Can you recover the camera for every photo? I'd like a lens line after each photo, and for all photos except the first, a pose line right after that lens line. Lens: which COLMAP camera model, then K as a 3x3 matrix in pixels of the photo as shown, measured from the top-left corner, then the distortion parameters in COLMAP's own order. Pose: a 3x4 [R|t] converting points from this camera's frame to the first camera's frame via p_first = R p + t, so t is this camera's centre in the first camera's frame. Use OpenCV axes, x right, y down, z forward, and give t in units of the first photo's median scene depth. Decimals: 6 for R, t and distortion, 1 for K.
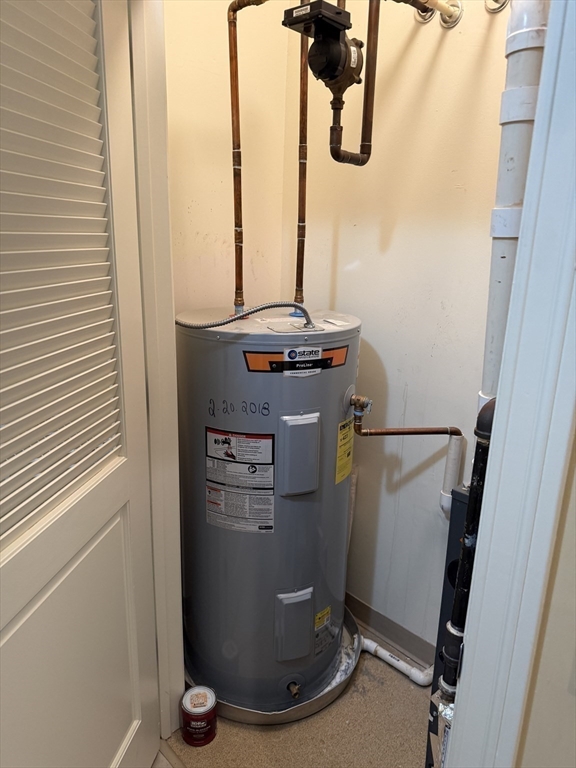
lens RADIAL K [[531.6, 0, 288.0], [0, 531.6, 384.0], [0, 0, 1]] dist [0.054487, -0.110051]
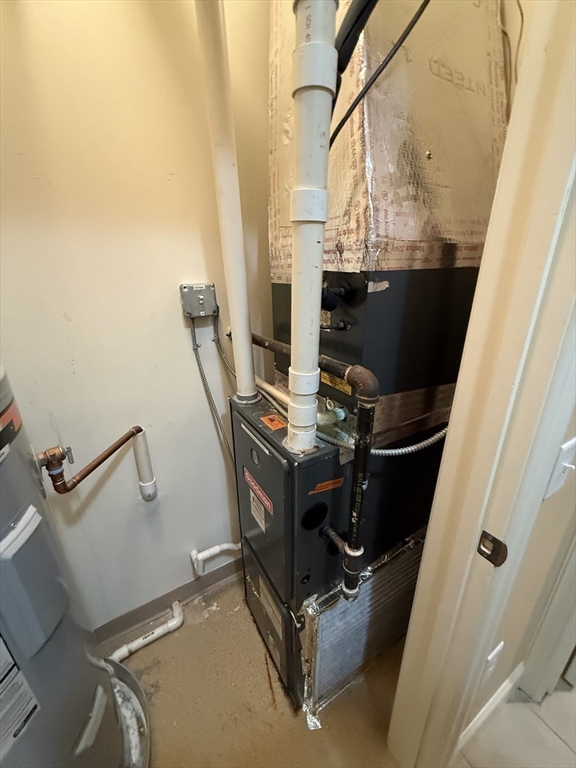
lens RADIAL K [[305.9, 0, 288.0], [0, 305.9, 384.0], [0, 0, 1]] dist [0.000867, 0.000054]
pose [[0.244263, -0.367741, 0.897275, -0.117623], [0.271558, 0.914220, 0.300761, -0.088299], [-0.930909, 0.170198, 0.323174, 0.449831]]
